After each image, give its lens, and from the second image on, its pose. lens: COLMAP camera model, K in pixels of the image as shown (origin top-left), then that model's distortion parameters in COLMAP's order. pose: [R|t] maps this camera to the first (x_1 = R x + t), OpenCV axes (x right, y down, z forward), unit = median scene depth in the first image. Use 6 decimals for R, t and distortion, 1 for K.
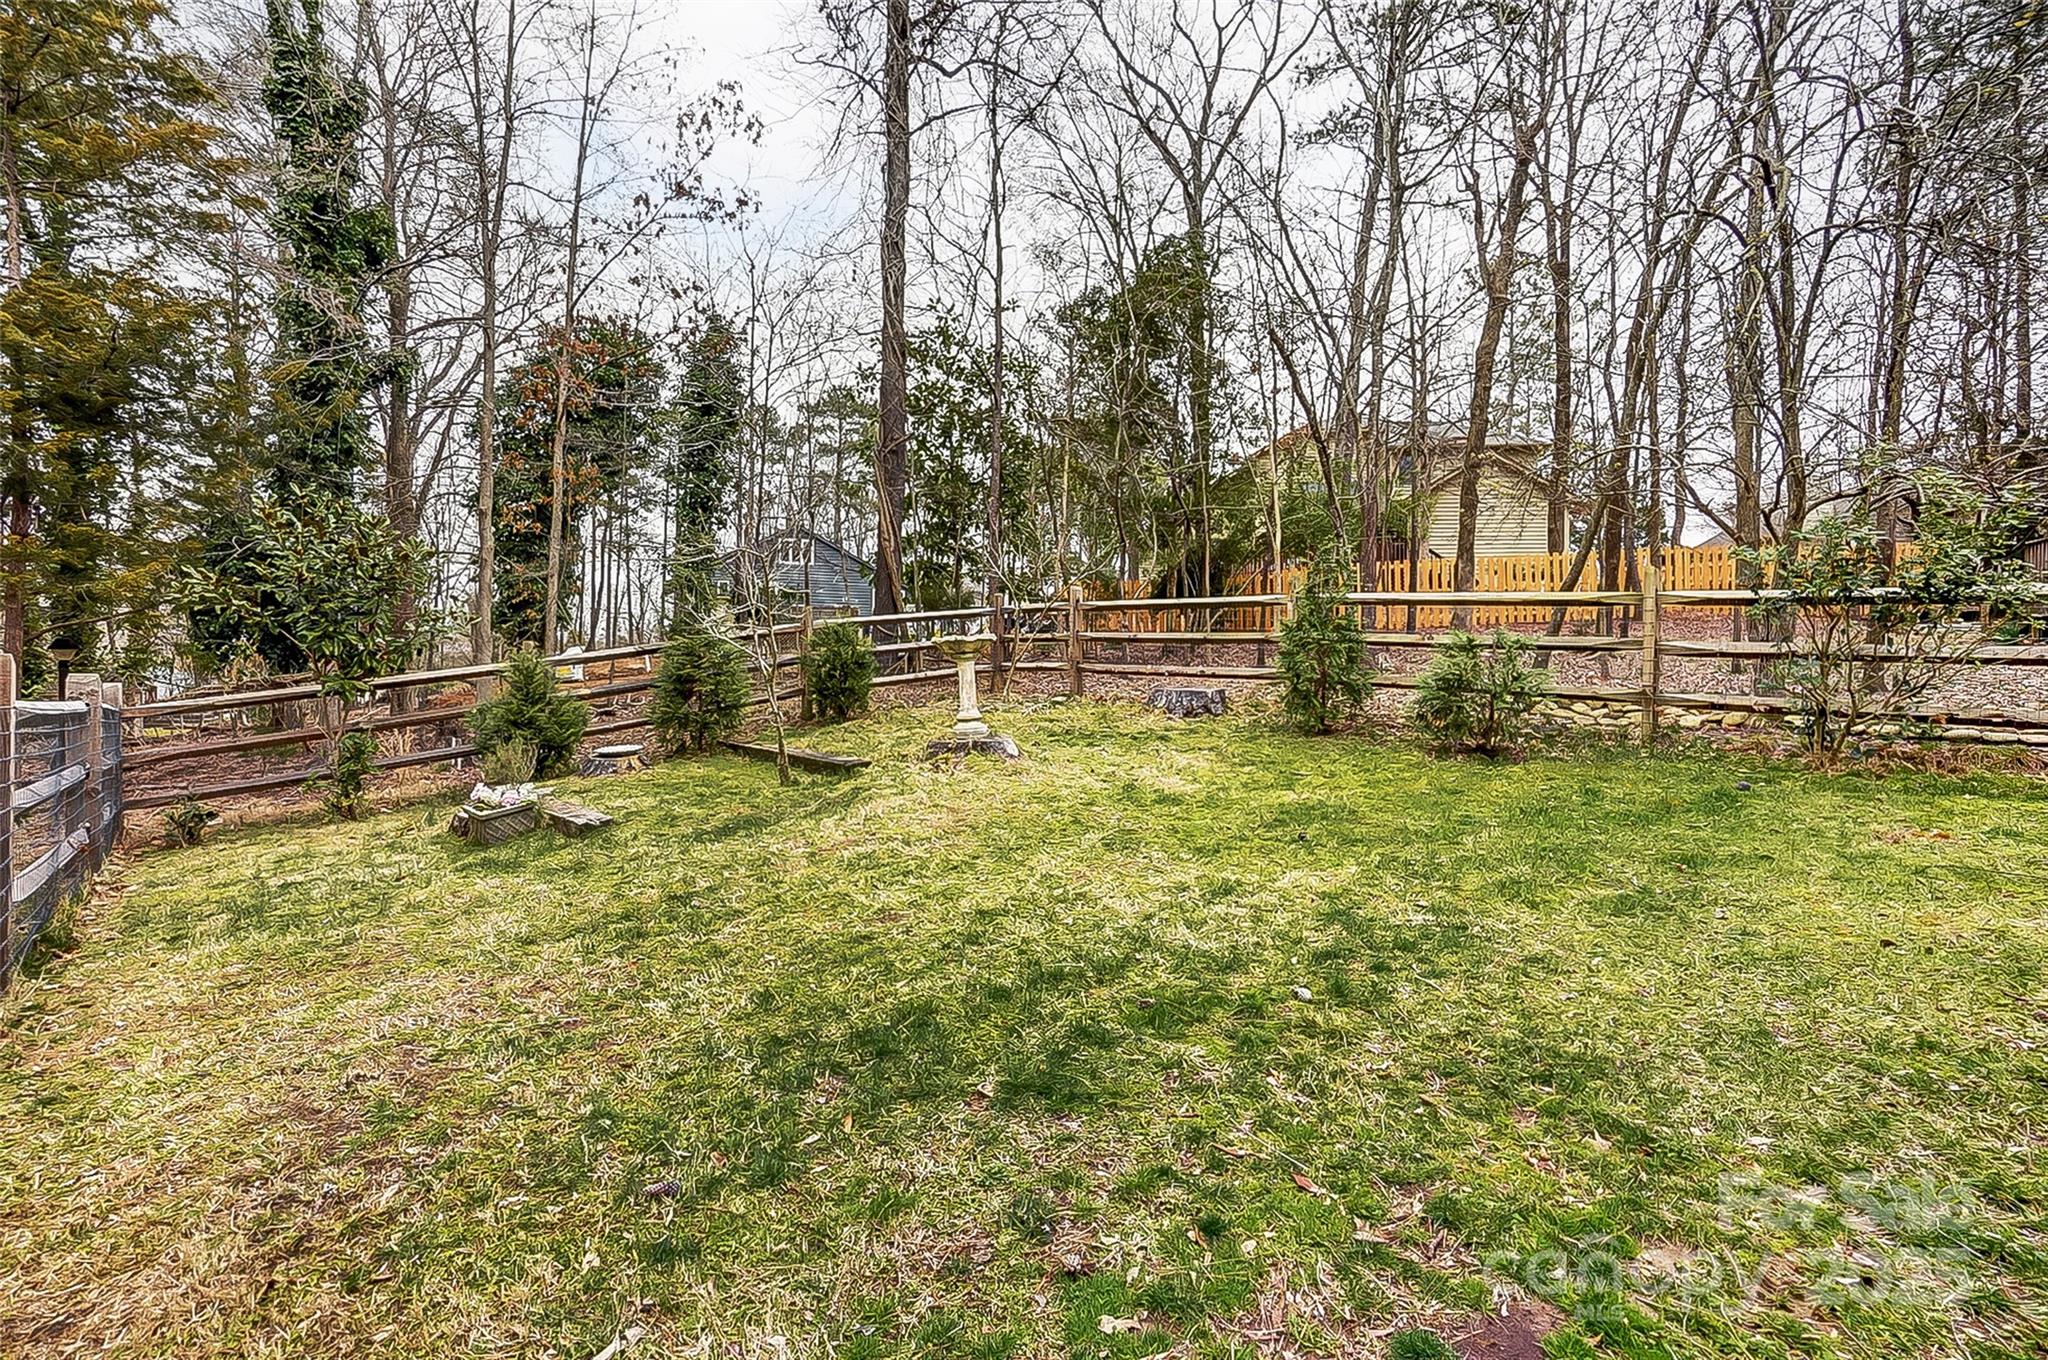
lens RADIAL K [[886.6, 0, 1015.6], [0, 886.6, 694.1], [0, 0, 1]] dist [-0.051478, 0.000830]
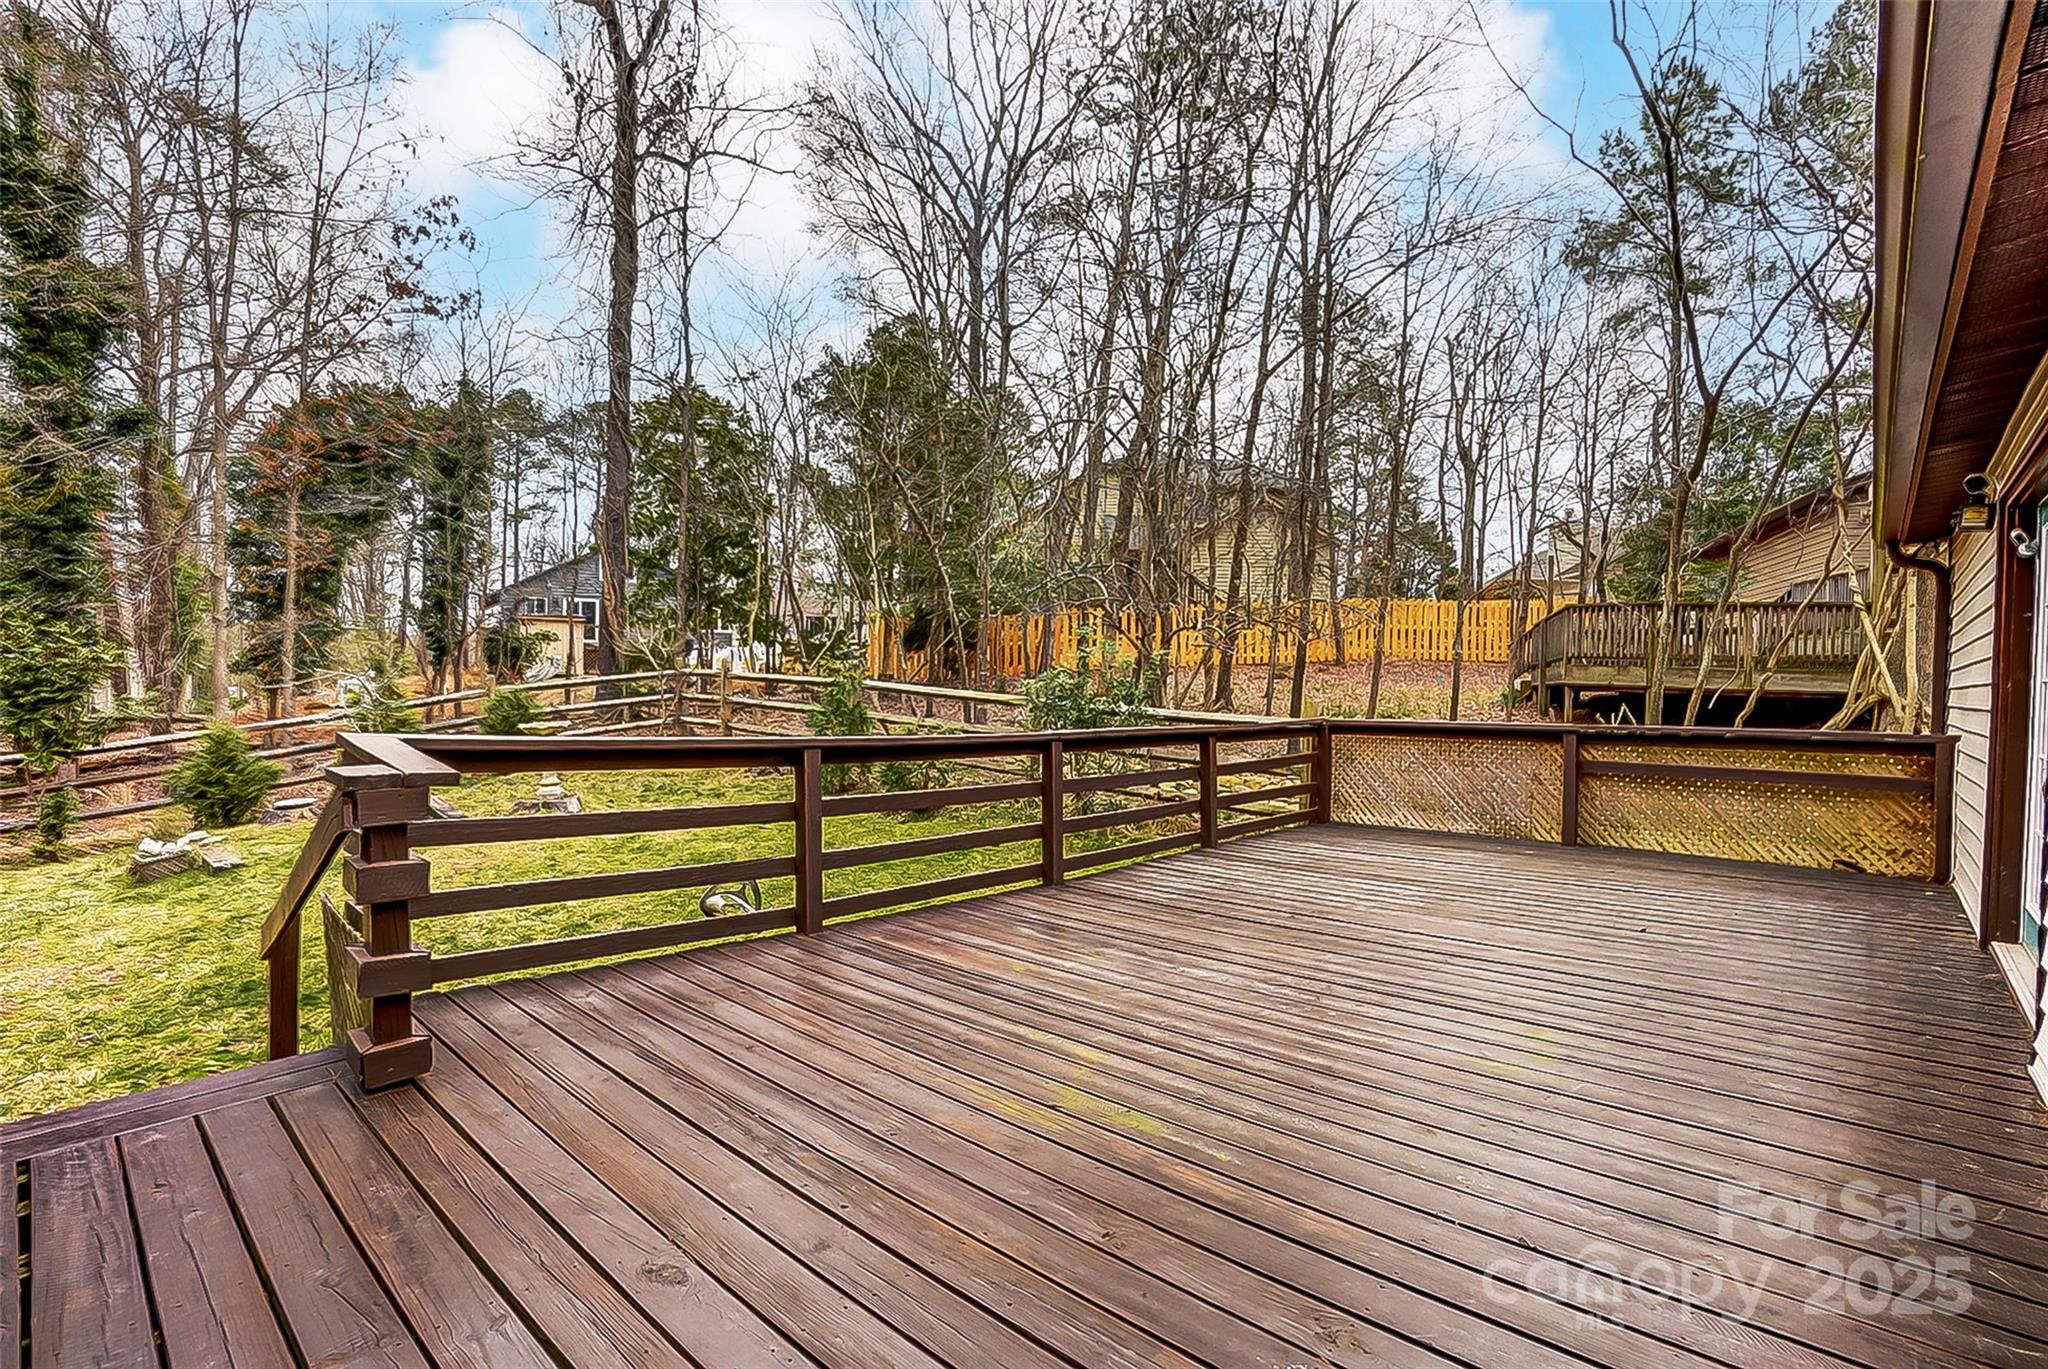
lens RADIAL K [[945.5, 0, 1013.1], [0, 945.5, 708.7], [0, 0, 1]] dist [-0.068302, 0.023908]
pose [[0.994589, 0.007056, 0.103651, 0.424335], [-0.008093, 0.999921, 0.009587, -0.089161], [-0.103576, -0.010374, 0.994567, -0.396902]]
